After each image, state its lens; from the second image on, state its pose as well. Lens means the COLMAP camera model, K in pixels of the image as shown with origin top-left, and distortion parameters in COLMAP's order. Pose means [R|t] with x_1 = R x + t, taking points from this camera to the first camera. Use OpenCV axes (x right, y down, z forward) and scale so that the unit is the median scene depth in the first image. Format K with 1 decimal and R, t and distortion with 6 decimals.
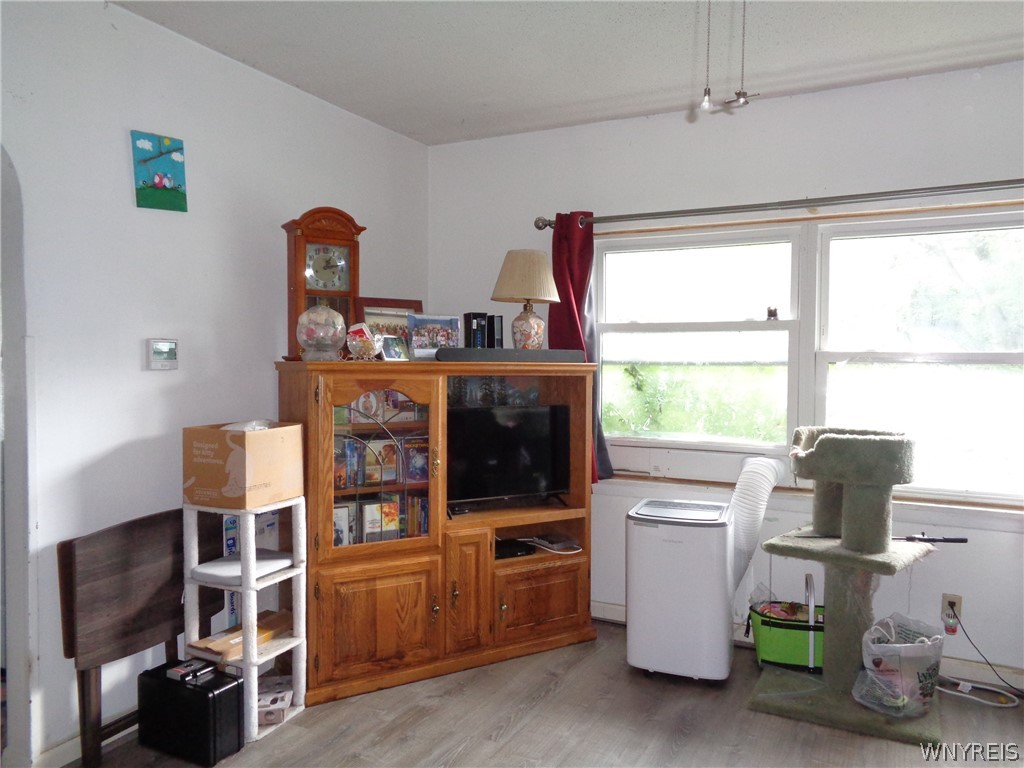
lens RADIAL K [[779.5, 0, 508.0], [0, 779.5, 387.4], [0, 0, 1]] dist [0.014391, 0.008043]
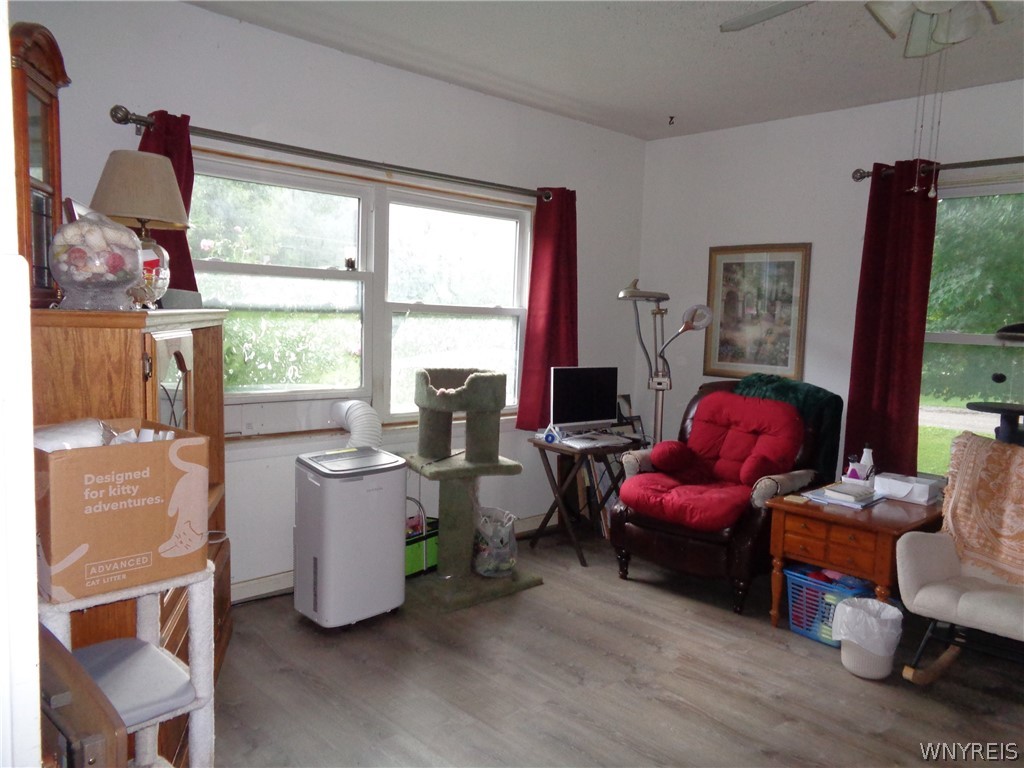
lens RADIAL K [[779.5, 0, 508.0], [0, 779.5, 387.4], [0, 0, 1]] dist [0.014391, 0.008043]
pose [[0.324252, -0.085501, 0.942099, -0.632541], [0.000117, 0.995911, 0.090345, -0.025102], [-0.945971, -0.029184, 0.322936, 0.475388]]
